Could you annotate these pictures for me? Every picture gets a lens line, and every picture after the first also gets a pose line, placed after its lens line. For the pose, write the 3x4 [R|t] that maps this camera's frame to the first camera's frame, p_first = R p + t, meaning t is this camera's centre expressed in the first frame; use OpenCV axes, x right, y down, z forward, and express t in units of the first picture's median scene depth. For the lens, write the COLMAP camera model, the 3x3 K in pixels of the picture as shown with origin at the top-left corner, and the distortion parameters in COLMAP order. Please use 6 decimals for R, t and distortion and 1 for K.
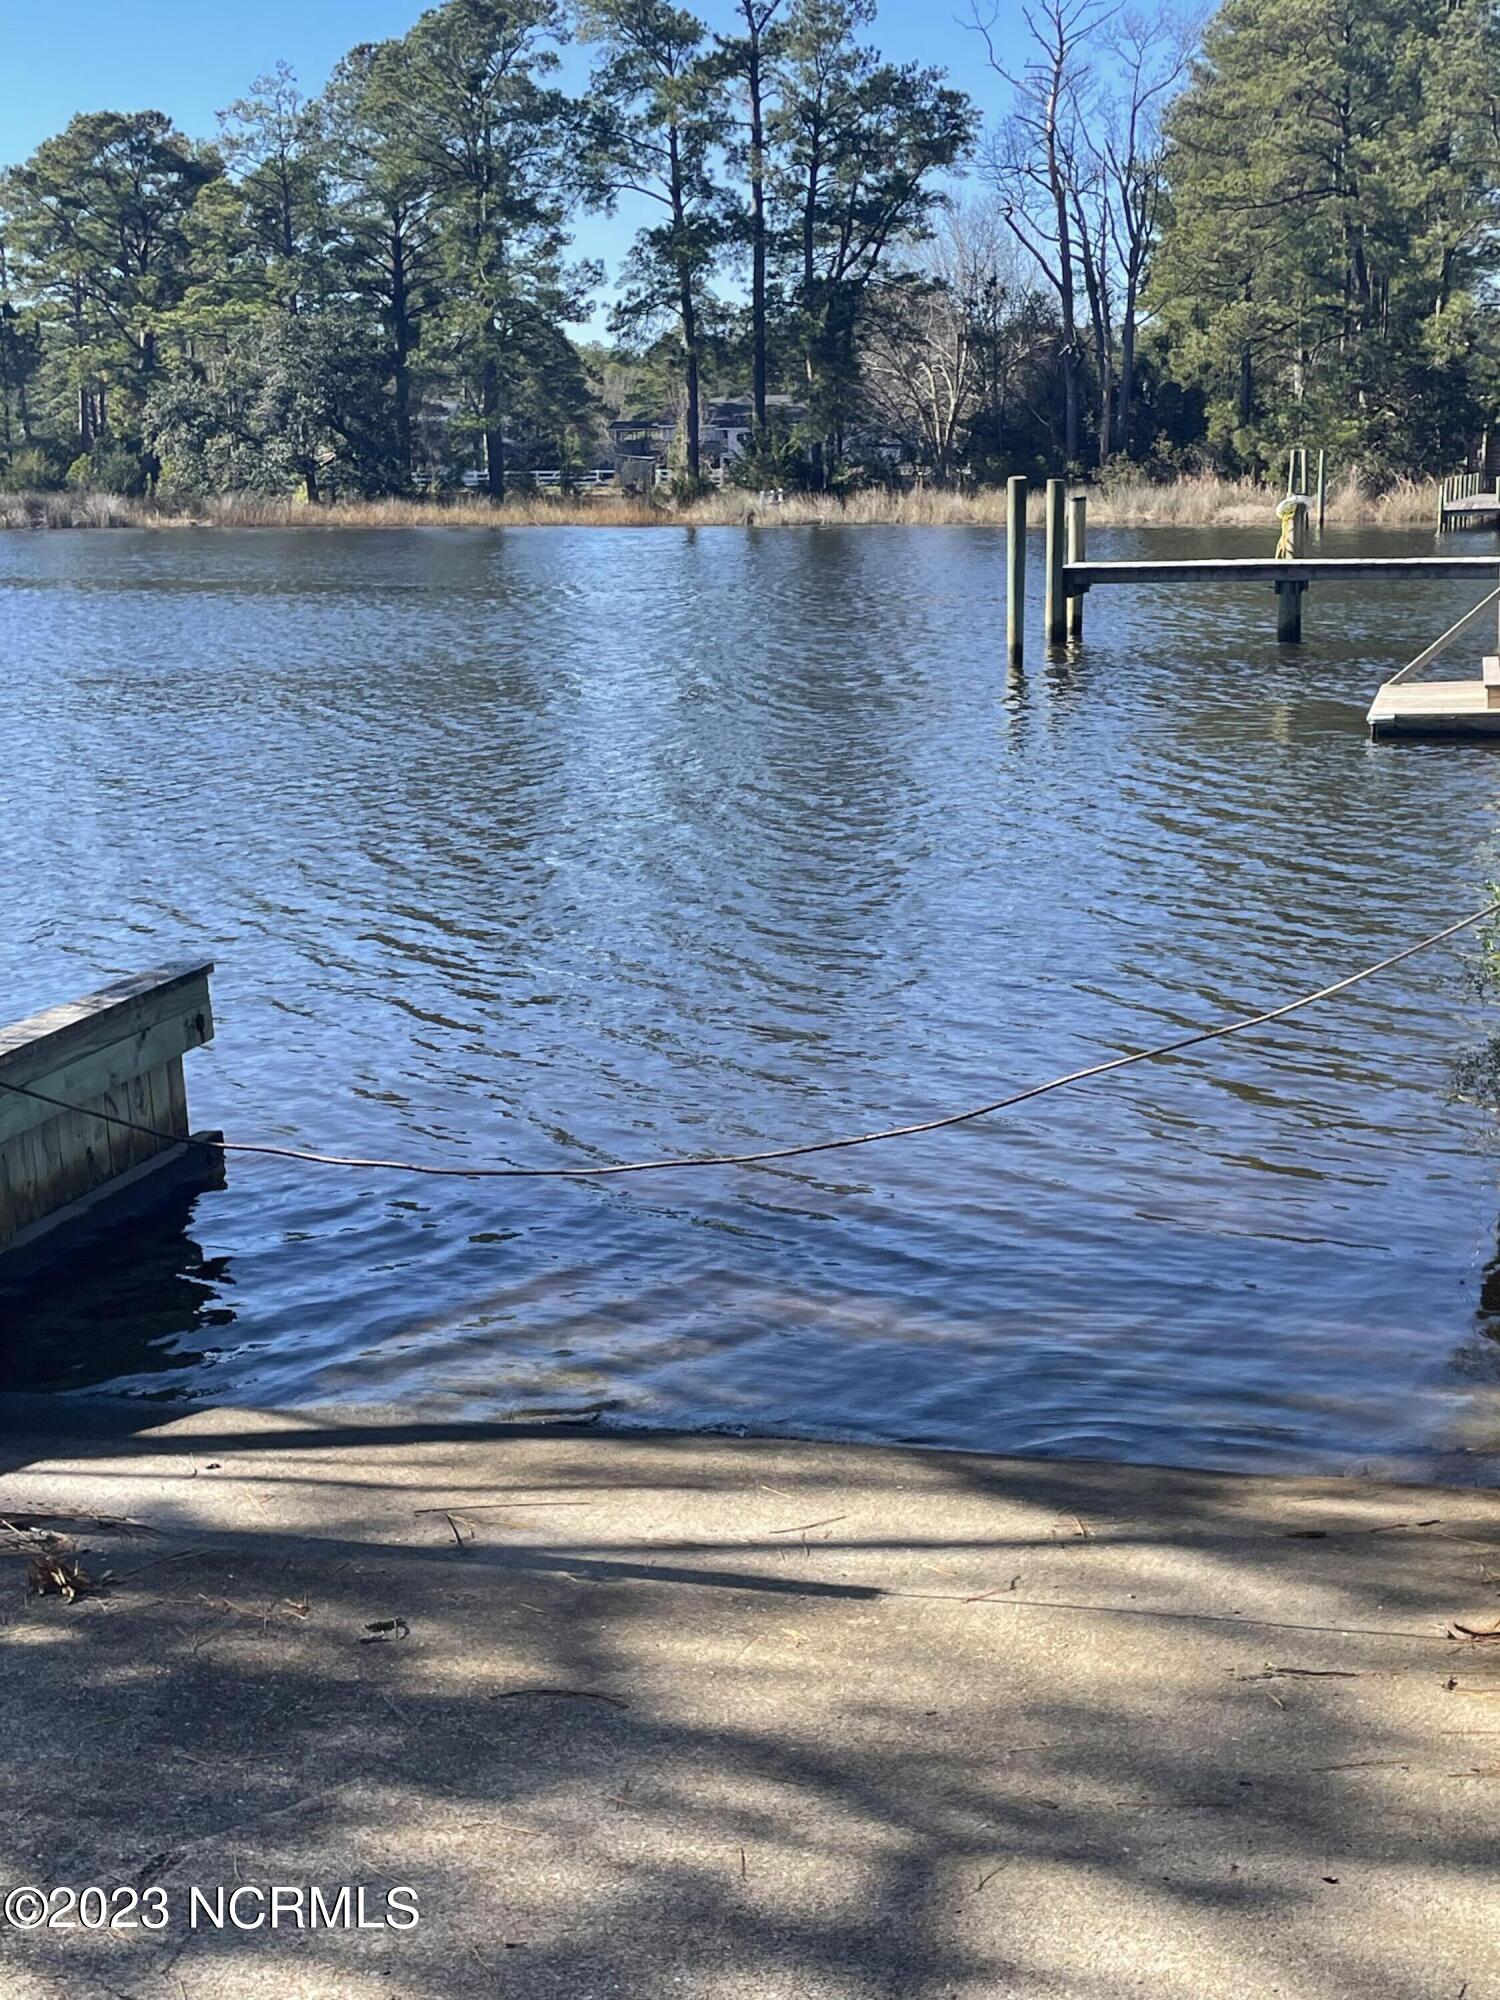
lens RADIAL K [[2813.1, 0, 763.6], [0, 2813.1, 1040.0], [0, 0, 1]] dist [0.081395, 0.000000]
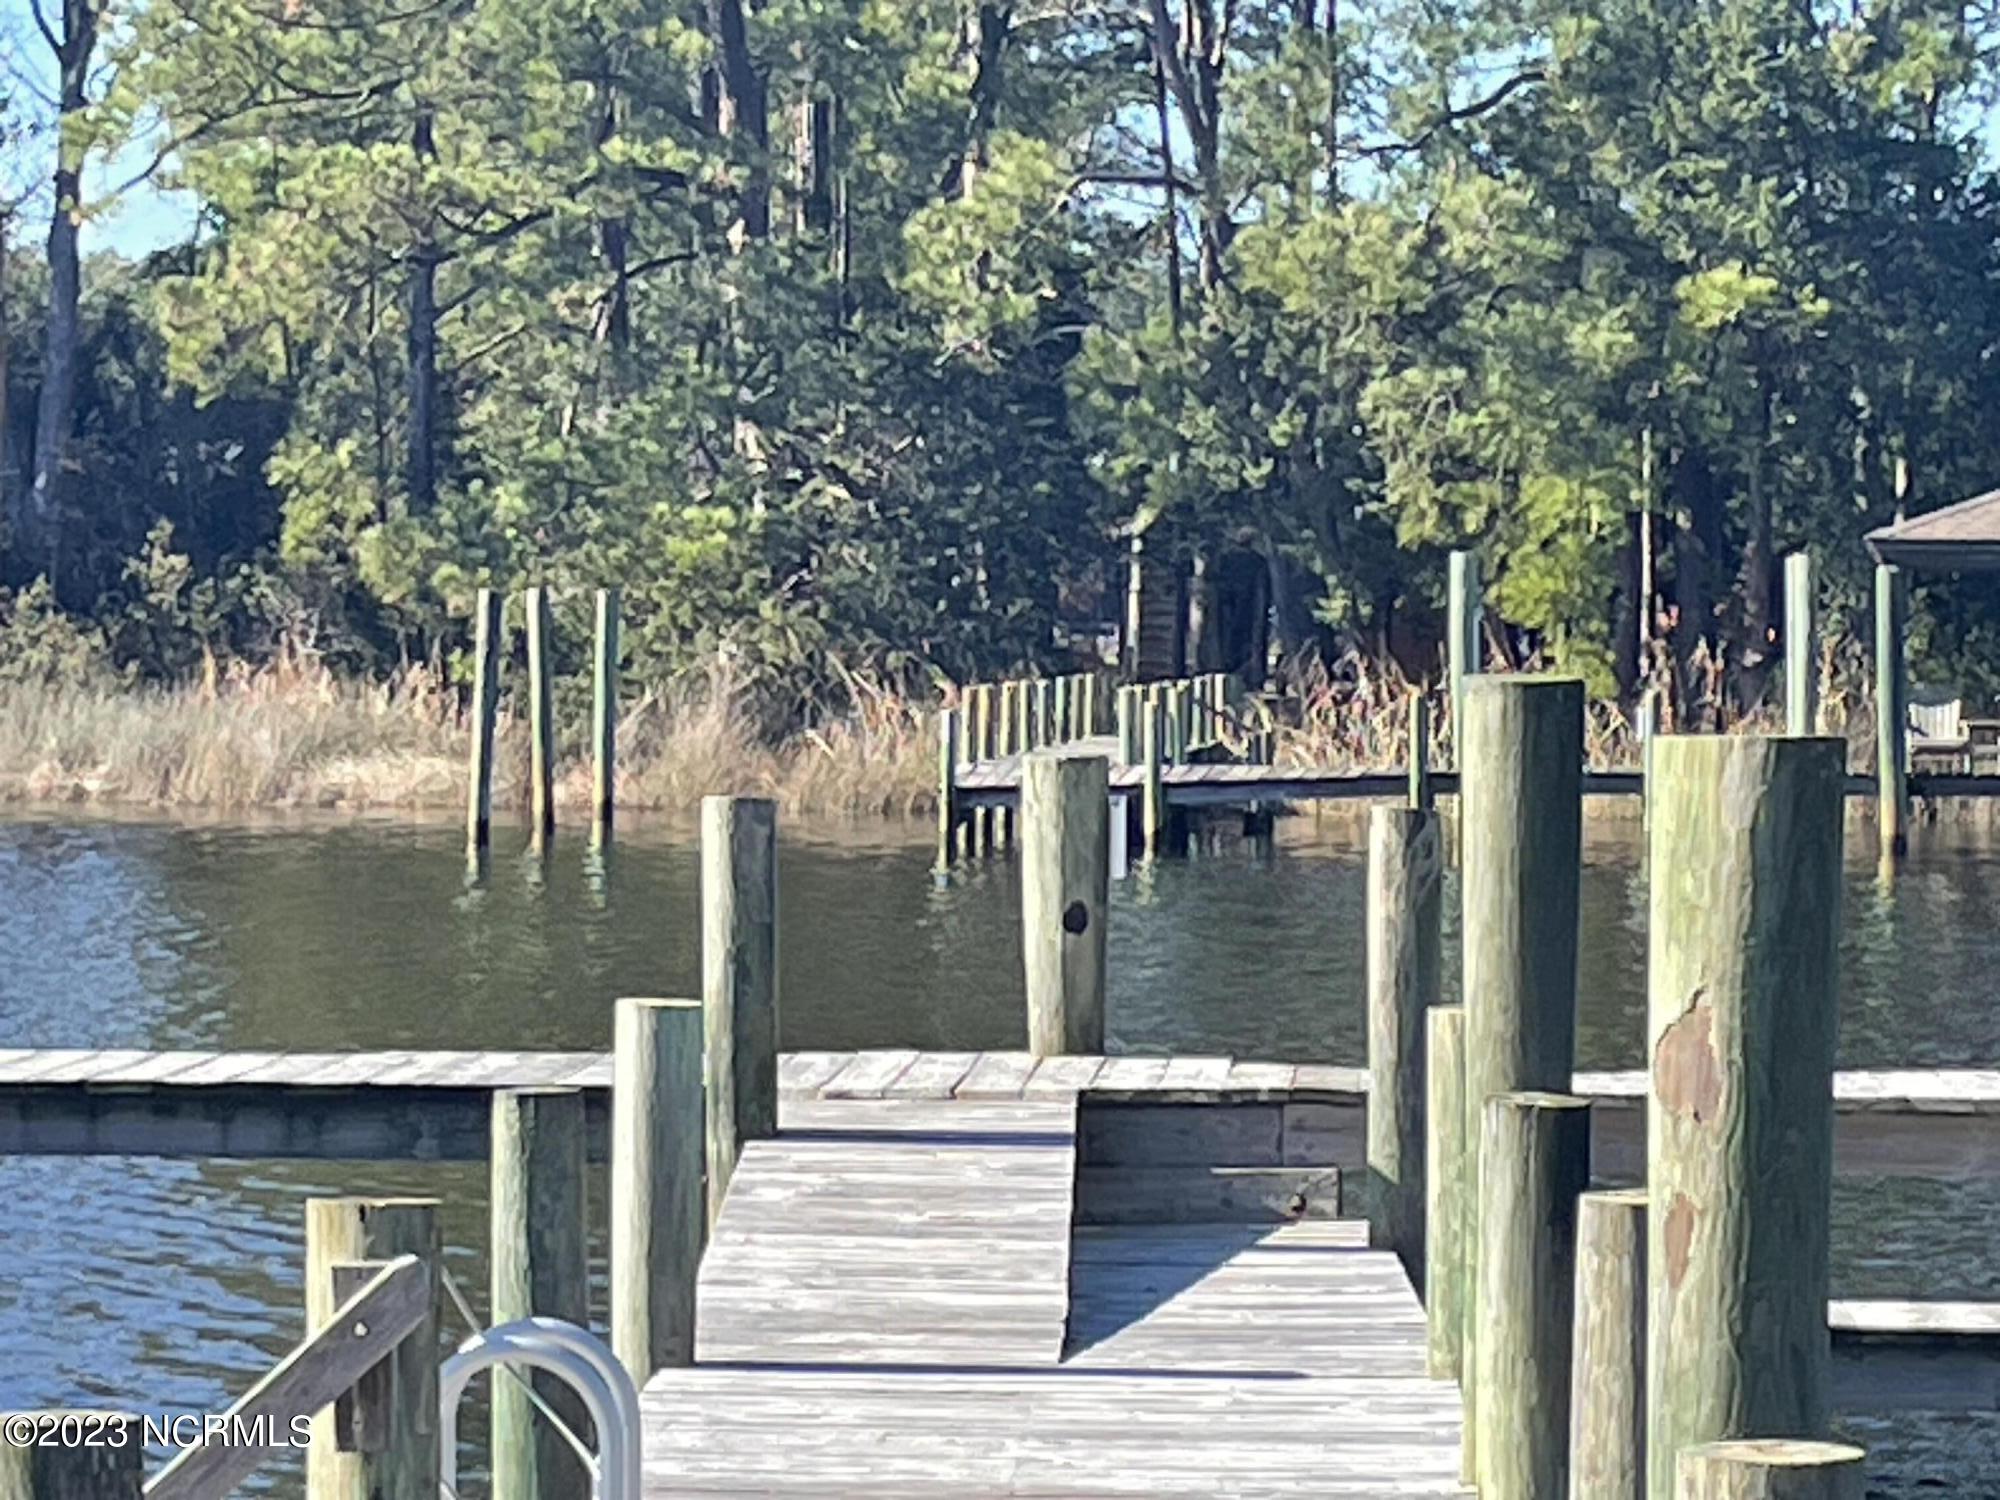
lens RADIAL K [[7708.8, 0, 994.3], [0, 7708.8, 751.2], [0, 0, 1]] dist [0.172928, 0.000000]
pose [[0.977679, 0.013957, 0.209642, 0.052686], [0.024781, 0.983166, -0.181024, -0.029339], [-0.208639, 0.182178, 0.960875, 0.144694]]
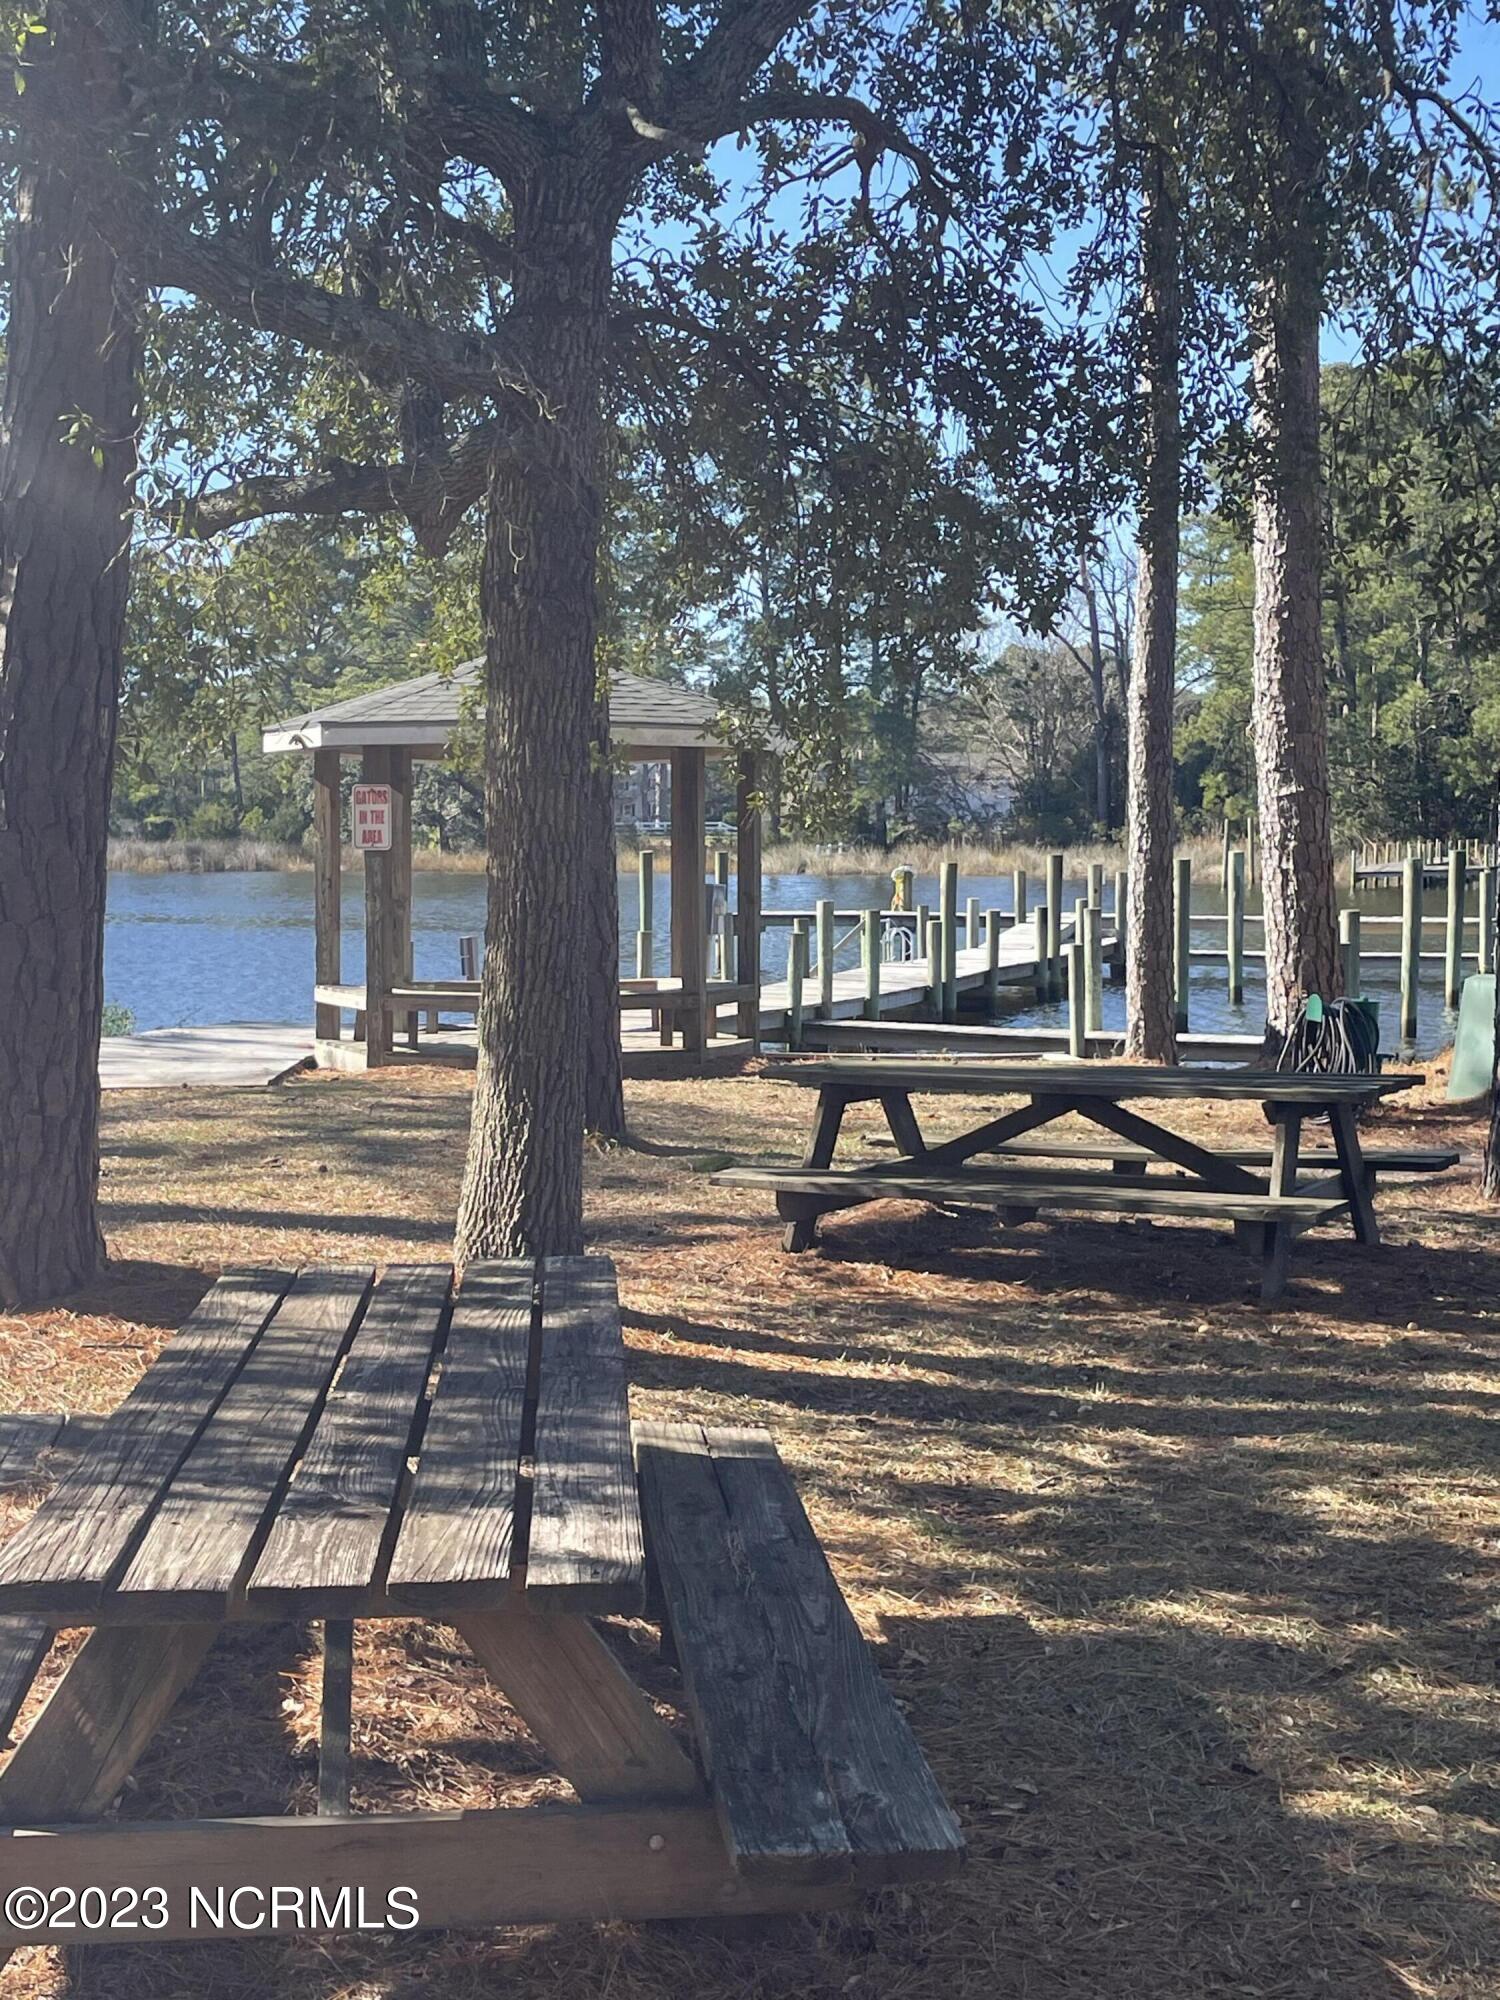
lens RADIAL K [[2813.1, 0, 753.7], [0, 2813.1, 989.9], [0, 0, 1]] dist [0.081395, 0.000000]
pose [[0.995668, 0.016522, -0.091498, 0.082605], [-0.028909, 0.990319, -0.135769, 0.018174], [0.088369, 0.137826, 0.986506, -0.115015]]
